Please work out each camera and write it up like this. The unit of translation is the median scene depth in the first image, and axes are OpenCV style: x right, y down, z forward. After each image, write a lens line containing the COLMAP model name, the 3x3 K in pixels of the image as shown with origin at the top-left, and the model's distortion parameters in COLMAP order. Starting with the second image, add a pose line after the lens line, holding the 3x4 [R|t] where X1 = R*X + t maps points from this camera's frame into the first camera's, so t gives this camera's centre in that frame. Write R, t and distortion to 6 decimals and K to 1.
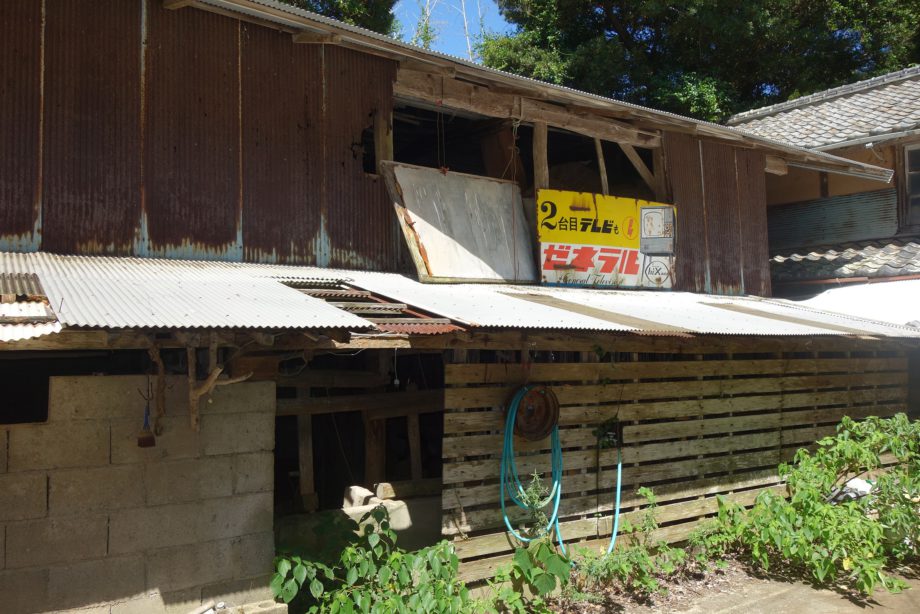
lens RADIAL K [[727.7, 0, 459.9], [0, 727.7, 306.6], [0, 0, 1]] dist [-0.013388, -0.011298]
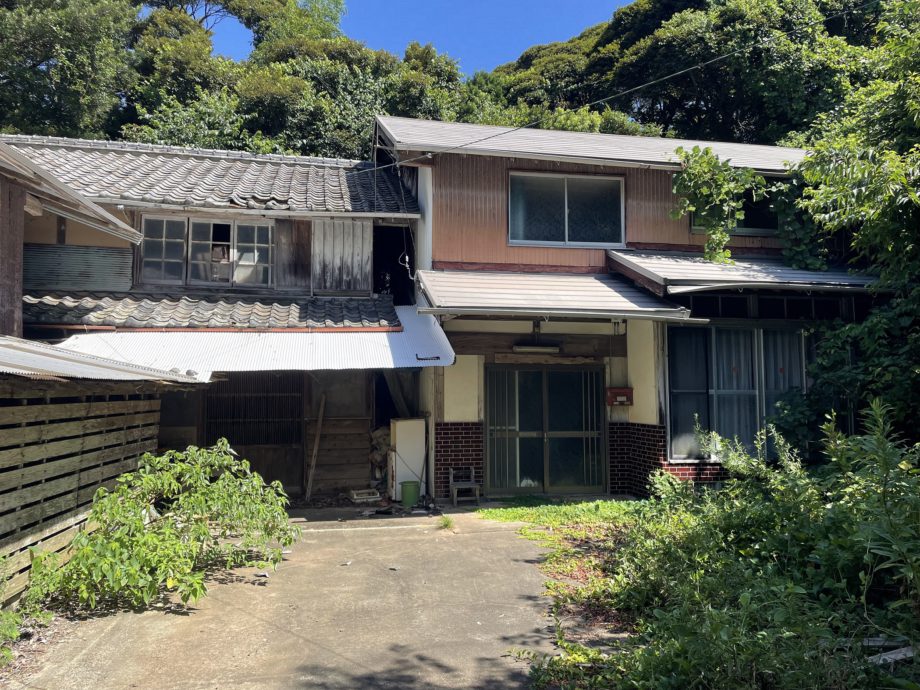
lens RADIAL K [[685.3, 0, 459.7], [0, 685.3, 345.8], [0, 0, 1]] dist [0.003668, 0.002783]
pose [[0.460227, 0.058062, 0.885901, -0.166755], [-0.052790, 0.997883, -0.037977, 0.000793], [-0.886230, -0.029289, 0.462318, 0.076474]]
